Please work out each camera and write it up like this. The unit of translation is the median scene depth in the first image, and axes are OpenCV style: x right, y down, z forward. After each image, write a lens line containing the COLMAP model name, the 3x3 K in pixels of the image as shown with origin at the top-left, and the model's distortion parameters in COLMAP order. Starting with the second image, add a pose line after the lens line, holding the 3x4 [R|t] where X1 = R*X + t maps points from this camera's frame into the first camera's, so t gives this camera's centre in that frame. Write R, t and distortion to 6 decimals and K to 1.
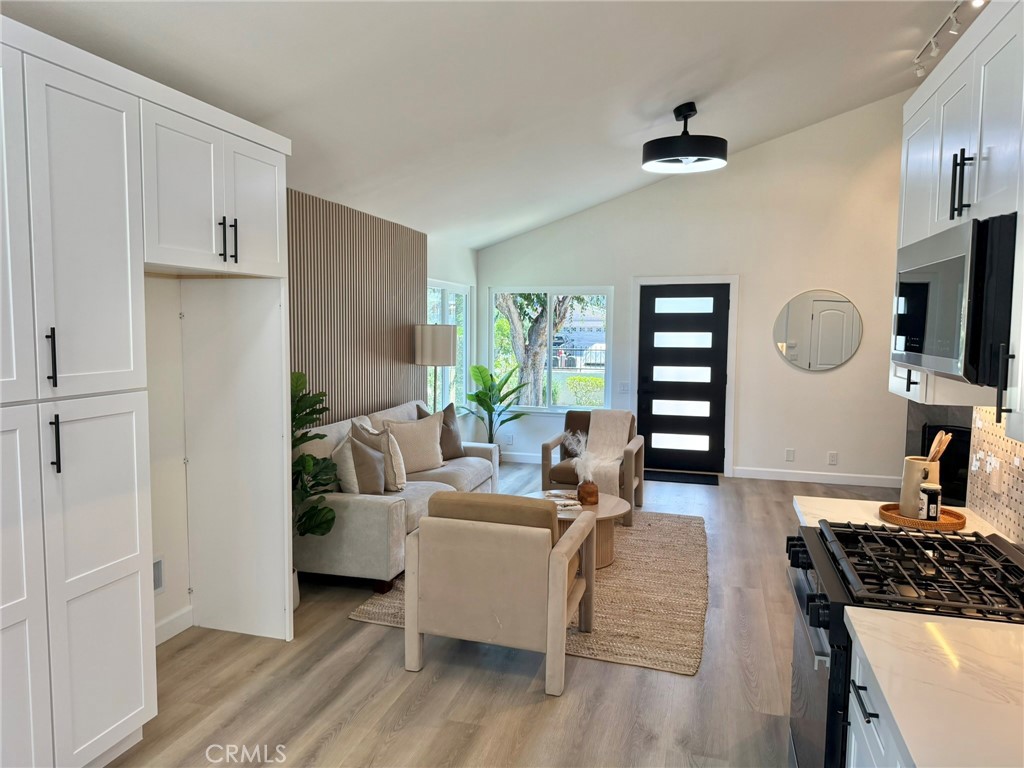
lens RADIAL K [[710.6, 0, 512.0], [0, 710.6, 384.0], [0, 0, 1]] dist [0.093648, -0.183936]
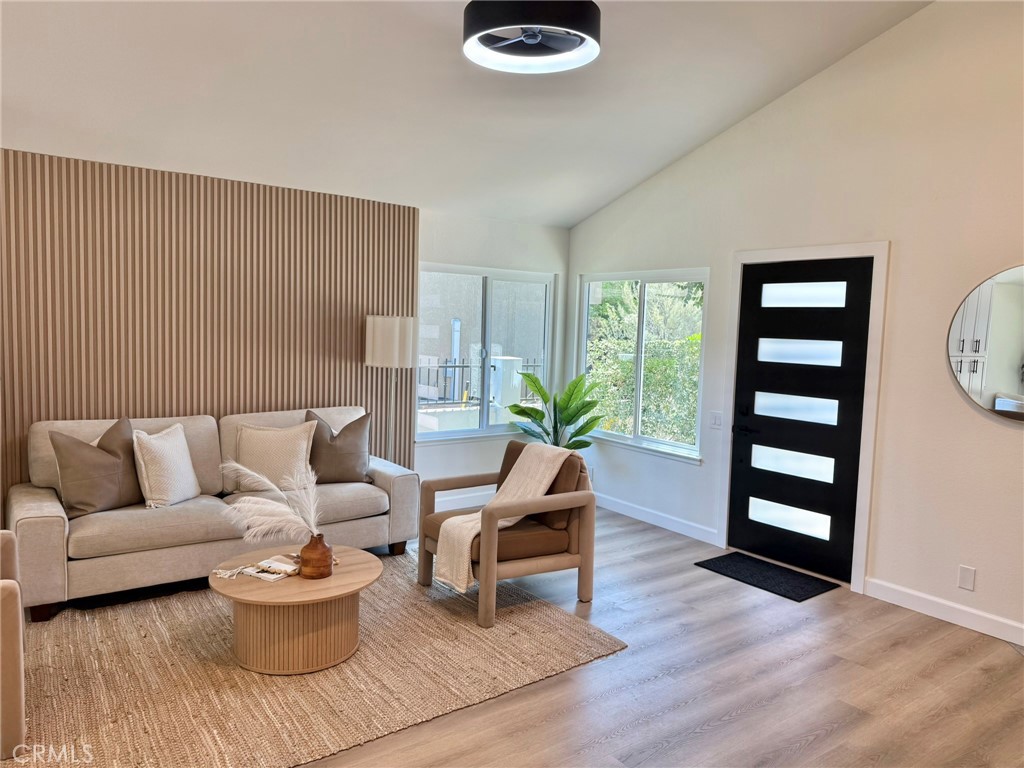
lens RADIAL K [[728.9, 0, 509.3], [0, 728.9, 380.3], [0, 0, 1]] dist [-0.001796, -0.004351]
pose [[0.799059, 0.067532, -0.597448, 0.416857], [-0.080074, 0.996773, 0.005575, -0.021269], [0.595897, 0.043385, 0.801888, 0.355576]]
